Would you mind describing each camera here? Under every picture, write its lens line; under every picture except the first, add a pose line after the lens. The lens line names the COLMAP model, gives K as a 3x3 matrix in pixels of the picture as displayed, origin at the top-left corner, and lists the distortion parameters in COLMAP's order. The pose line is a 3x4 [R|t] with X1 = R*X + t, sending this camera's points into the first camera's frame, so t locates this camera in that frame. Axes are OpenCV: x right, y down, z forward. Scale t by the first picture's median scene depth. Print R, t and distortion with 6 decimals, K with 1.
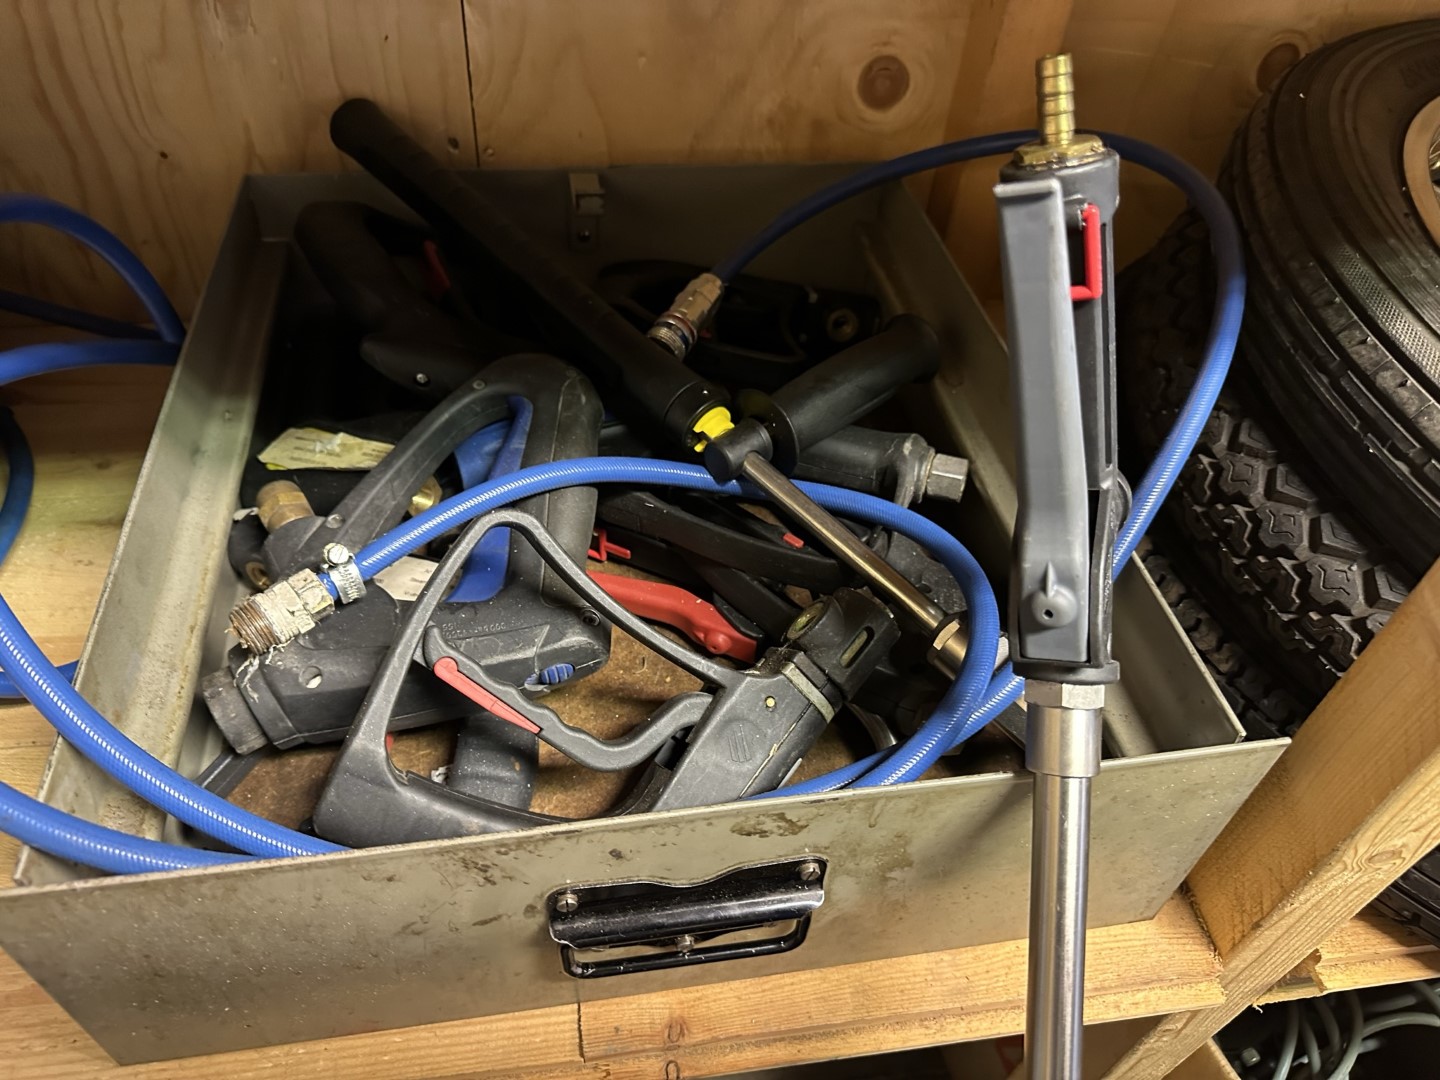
lens RADIAL K [[1046.8, 0, 718.1], [0, 1046.8, 533.4], [0, 0, 1]] dist [0.022530, -0.053170]
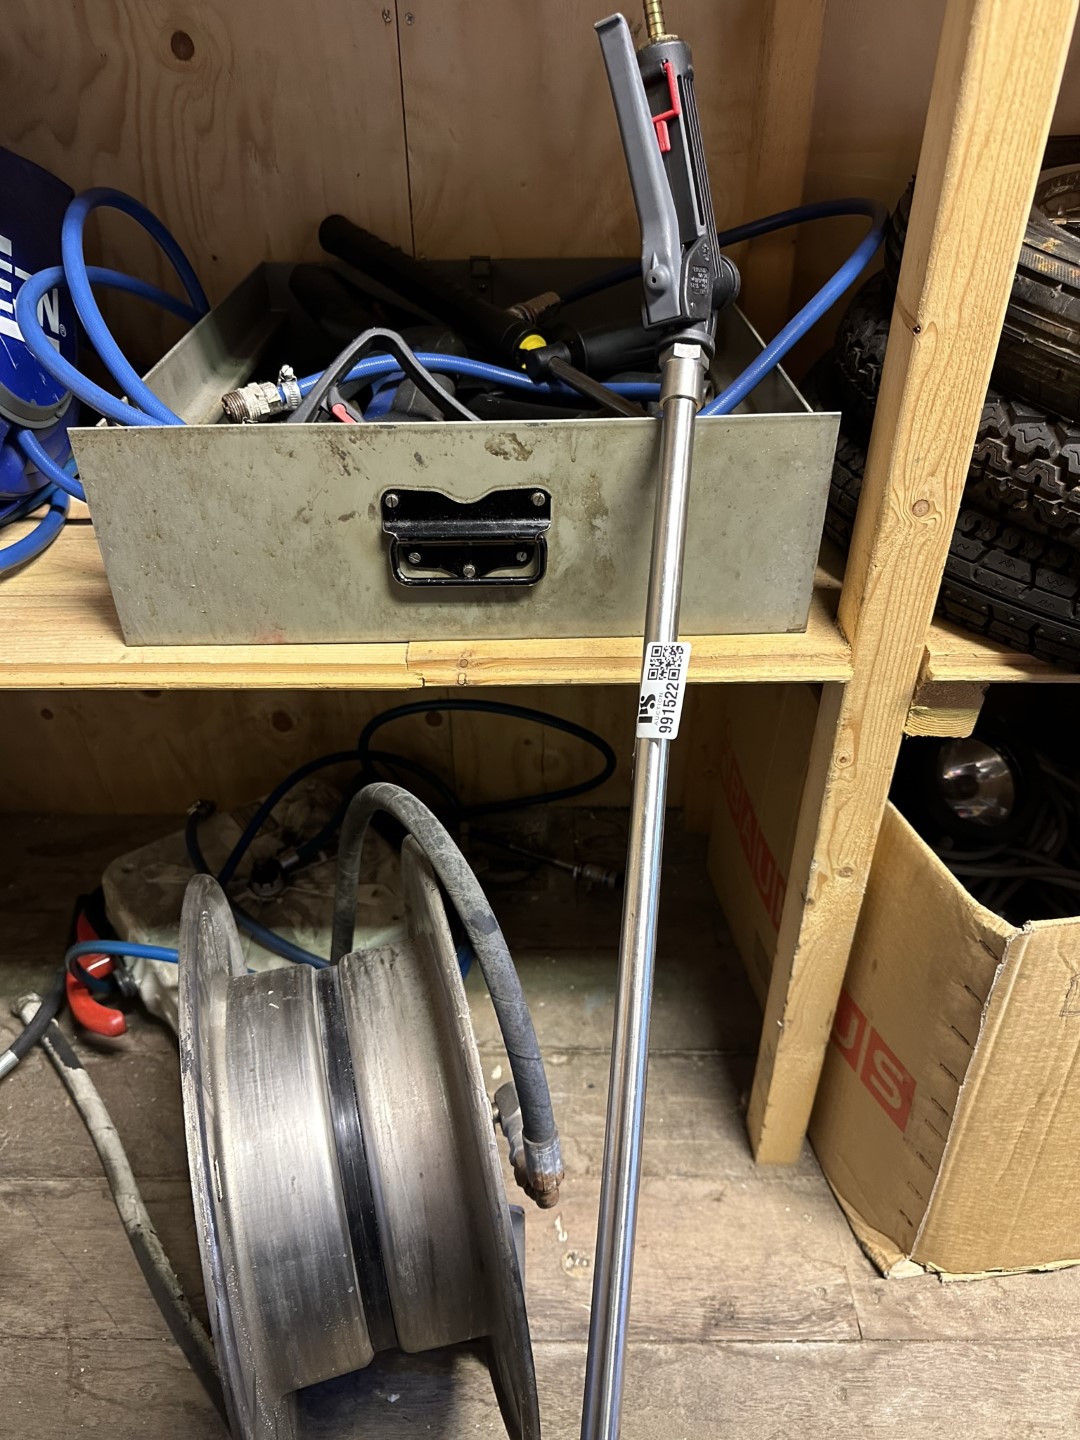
lens RADIAL K [[1046.8, 0, 540.1], [0, 1046.8, 721.4], [0, 0, 1]] dist [0.022530, -0.053170]
pose [[0.986690, 0.026891, -0.160376, 0.264906], [-0.055538, 0.982656, -0.176925, 0.699131], [0.152837, 0.183477, 0.971070, -0.383389]]
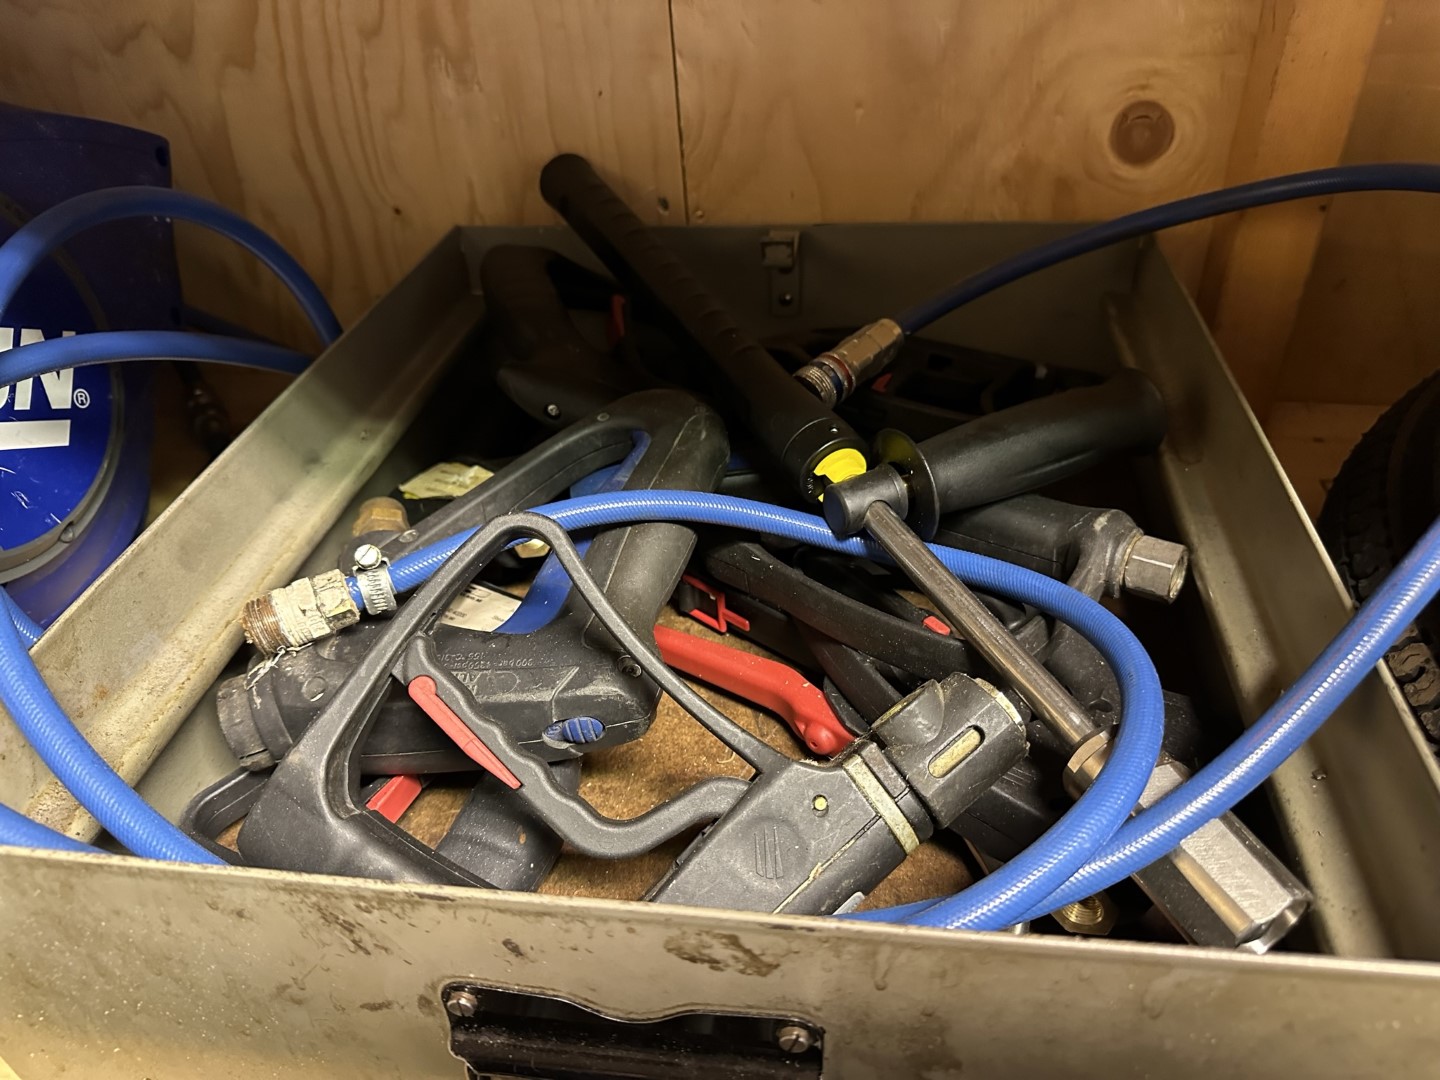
lens RADIAL K [[1046.8, 0, 727.7], [0, 1046.8, 520.8], [0, 0, 1]] dist [0.022530, -0.053170]
pose [[0.946566, 0.078036, -0.312928, 0.172373], [-0.129506, 0.980591, -0.147208, 0.069143], [0.295367, 0.179868, 0.938300, 0.203876]]
